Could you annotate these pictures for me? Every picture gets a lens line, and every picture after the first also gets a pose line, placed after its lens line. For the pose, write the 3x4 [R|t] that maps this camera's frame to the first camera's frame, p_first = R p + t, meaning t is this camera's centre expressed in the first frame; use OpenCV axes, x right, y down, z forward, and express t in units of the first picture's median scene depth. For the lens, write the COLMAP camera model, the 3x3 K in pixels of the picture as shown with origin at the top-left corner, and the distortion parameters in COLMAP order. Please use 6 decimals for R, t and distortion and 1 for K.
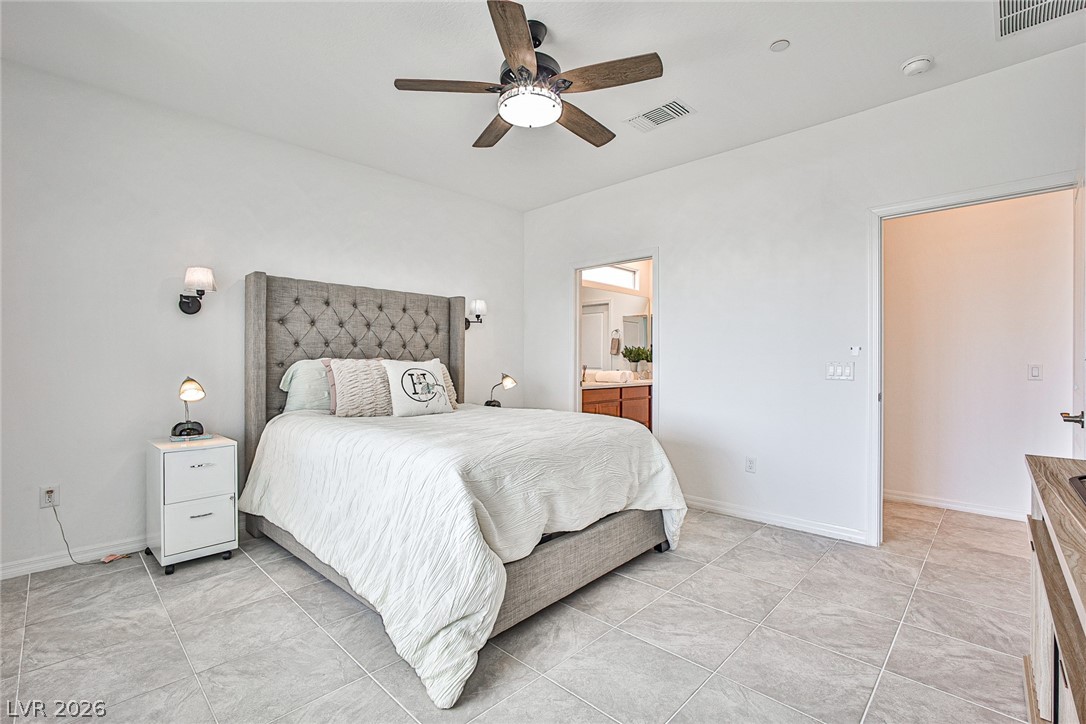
lens RADIAL K [[489.7, 0, 545.1], [0, 489.7, 359.2], [0, 0, 1]] dist [0.003491, 0.000285]
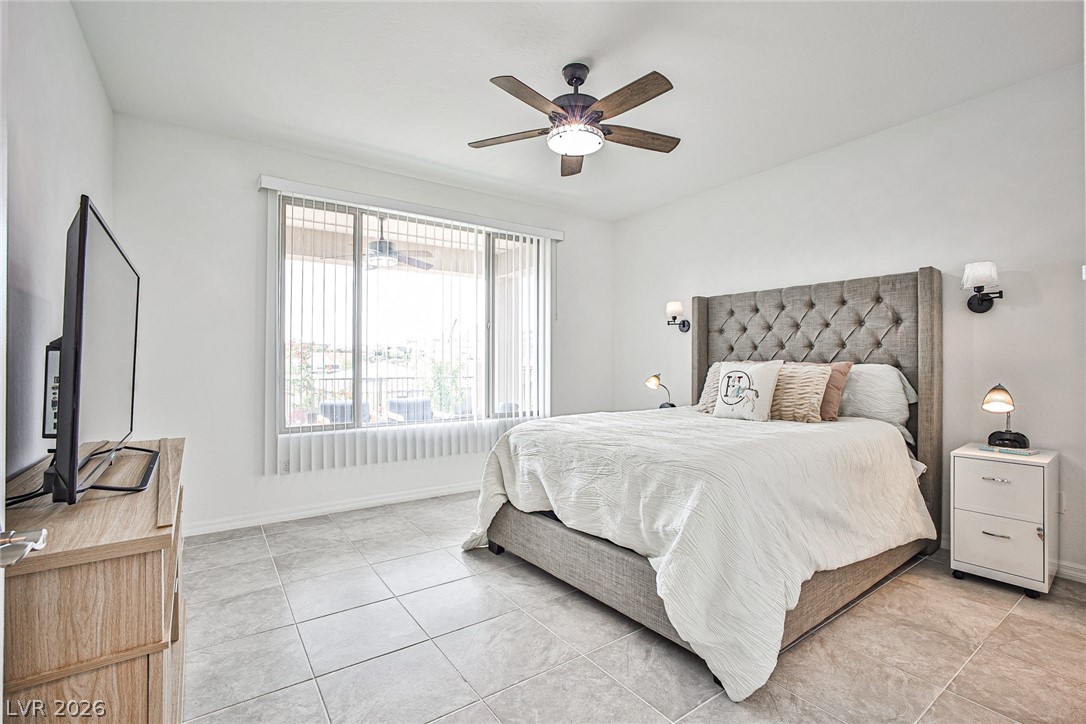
lens RADIAL K [[489.7, 0, 547.6], [0, 489.7, 363.8], [0, 0, 1]] dist [0.003491, 0.000285]
pose [[-0.183073, 0.001113, -0.983099, 0.707855], [0.004213, 0.999991, 0.000347, 0.002328], [0.983090, -0.004078, -0.183076, 0.743109]]
